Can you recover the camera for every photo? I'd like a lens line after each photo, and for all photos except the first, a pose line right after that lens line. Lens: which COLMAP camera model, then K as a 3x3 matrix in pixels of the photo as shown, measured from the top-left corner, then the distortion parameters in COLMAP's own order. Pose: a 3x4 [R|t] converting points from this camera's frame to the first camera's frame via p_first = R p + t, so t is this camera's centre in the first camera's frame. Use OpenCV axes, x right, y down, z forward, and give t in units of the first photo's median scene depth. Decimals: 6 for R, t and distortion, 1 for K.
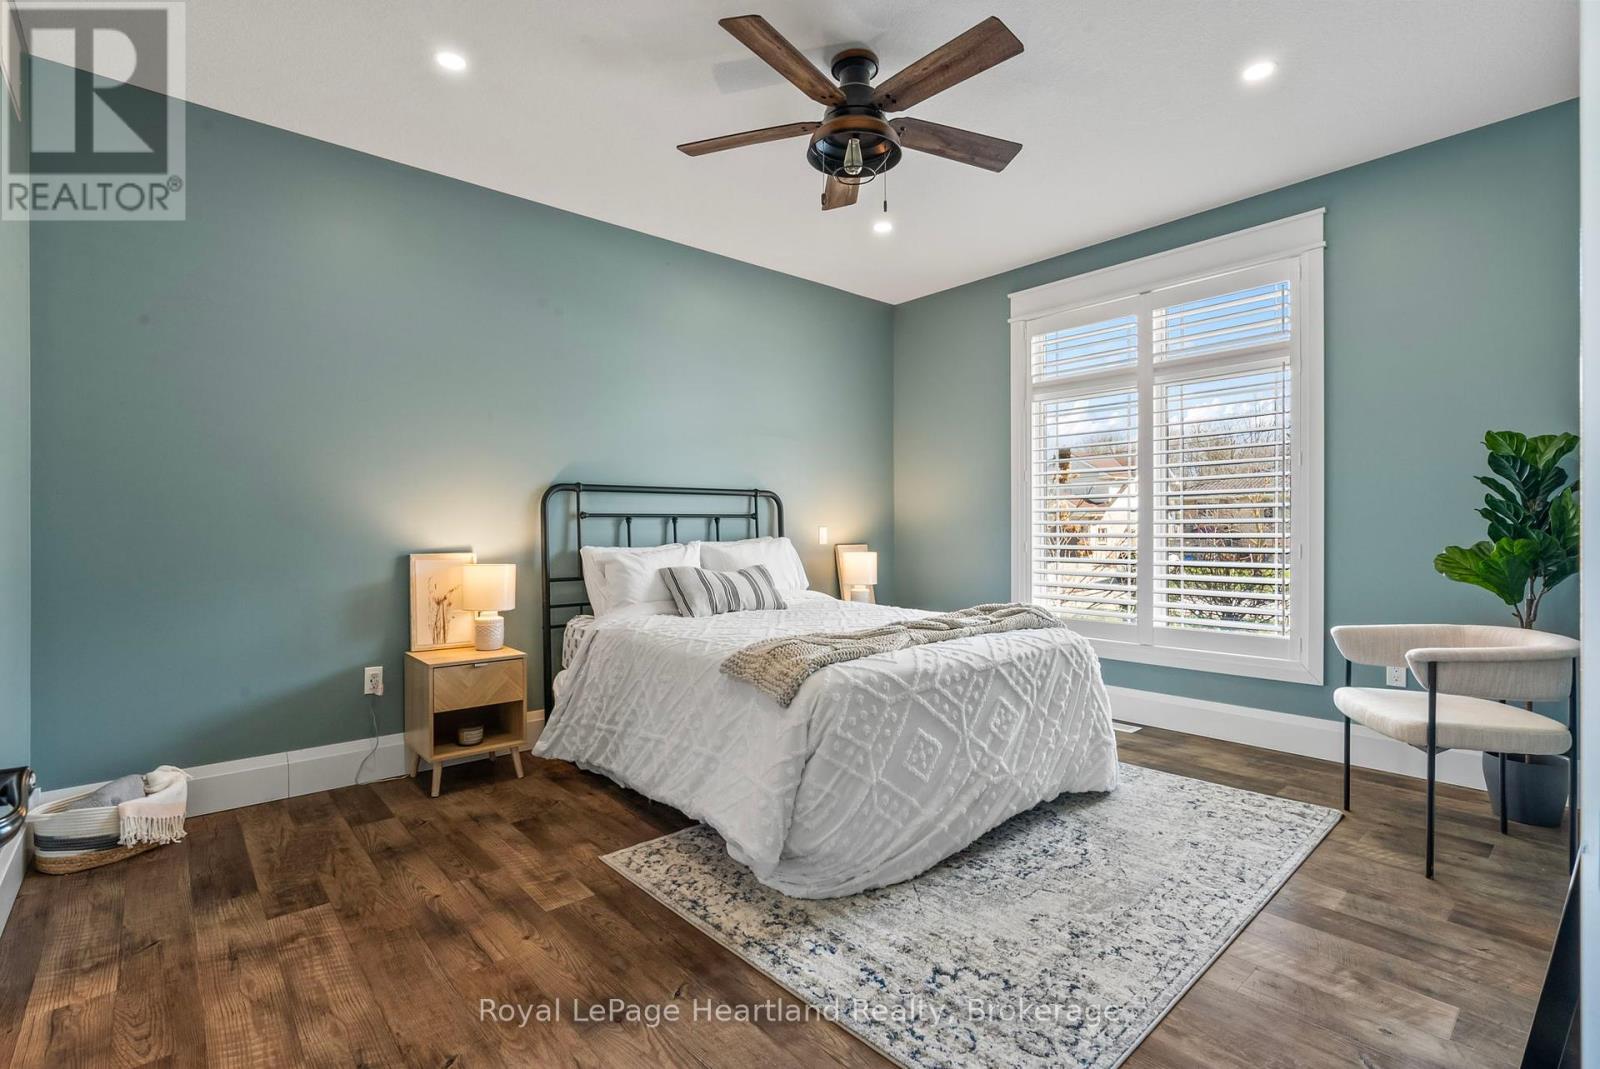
lens RADIAL K [[724.1, 0, 804.3], [0, 724.1, 528.8], [0, 0, 1]] dist [-0.001723, 0.000721]
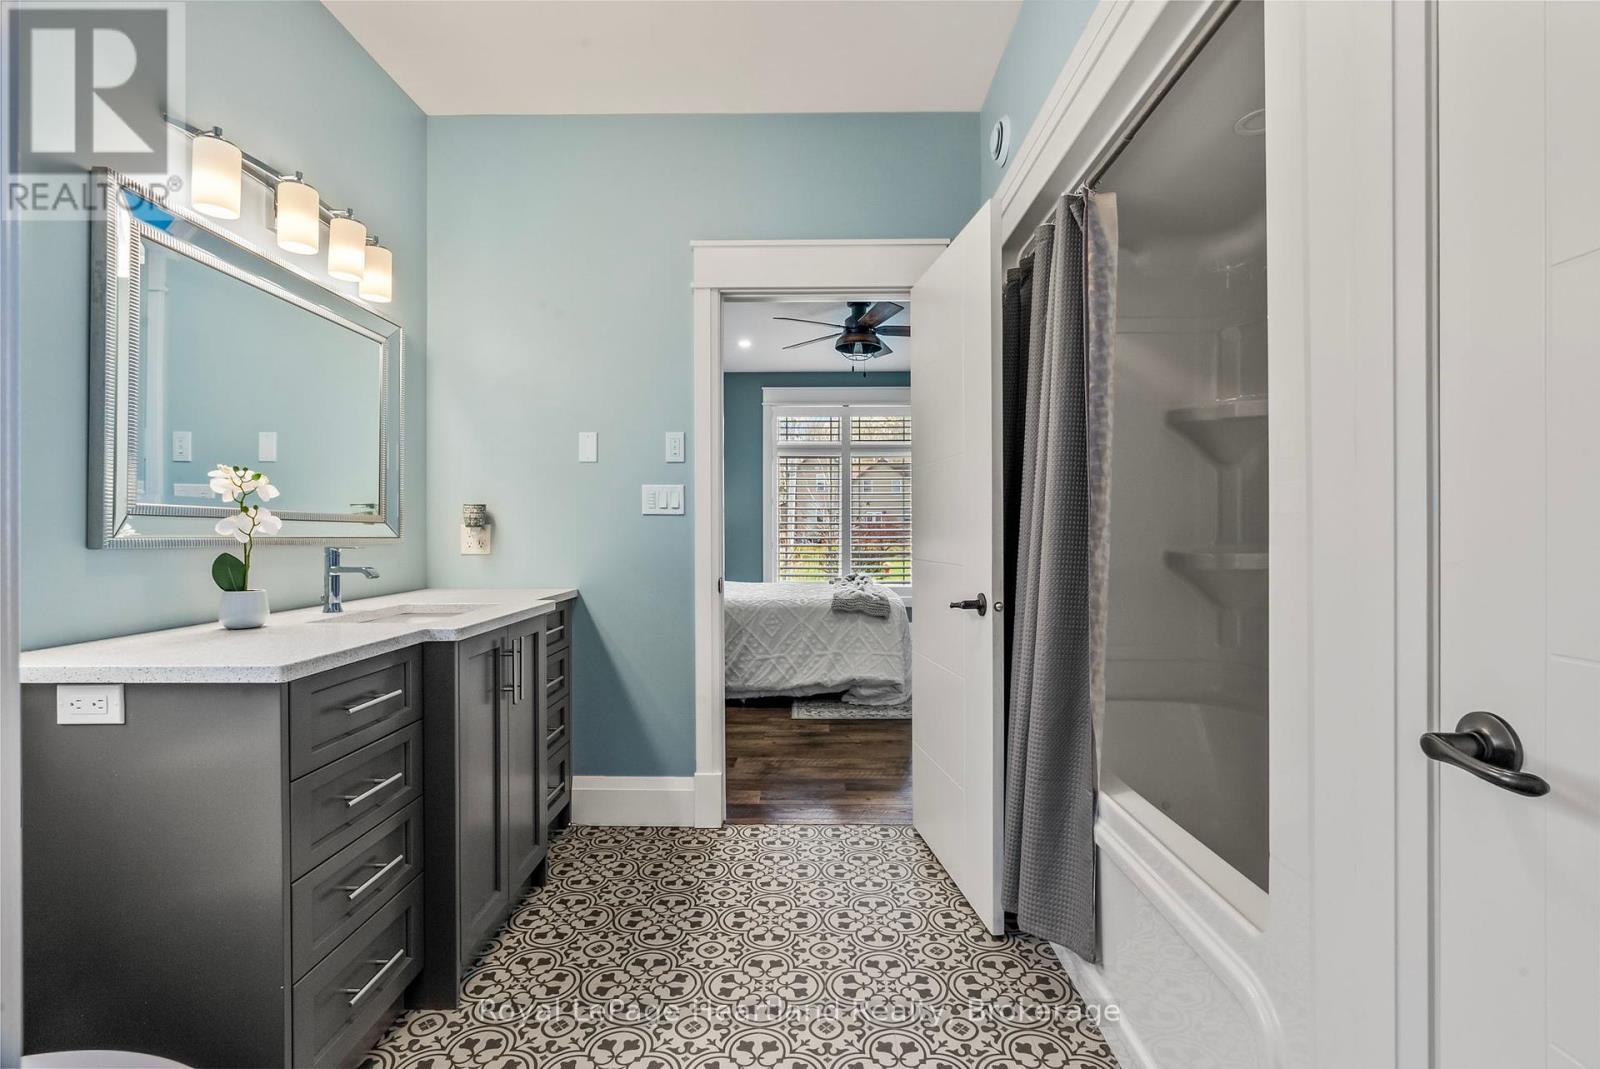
lens RADIAL K [[690.1, 0, 800.0], [0, 690.1, 534.5], [0, 0, 1]] dist [-0.000444, 0.000113]
pose [[0.673042, -0.000760, 0.739604, -1.488825], [0.000220, 1.000000, 0.000828, -0.004403], [-0.739605, -0.000395, 0.673041, -0.162085]]
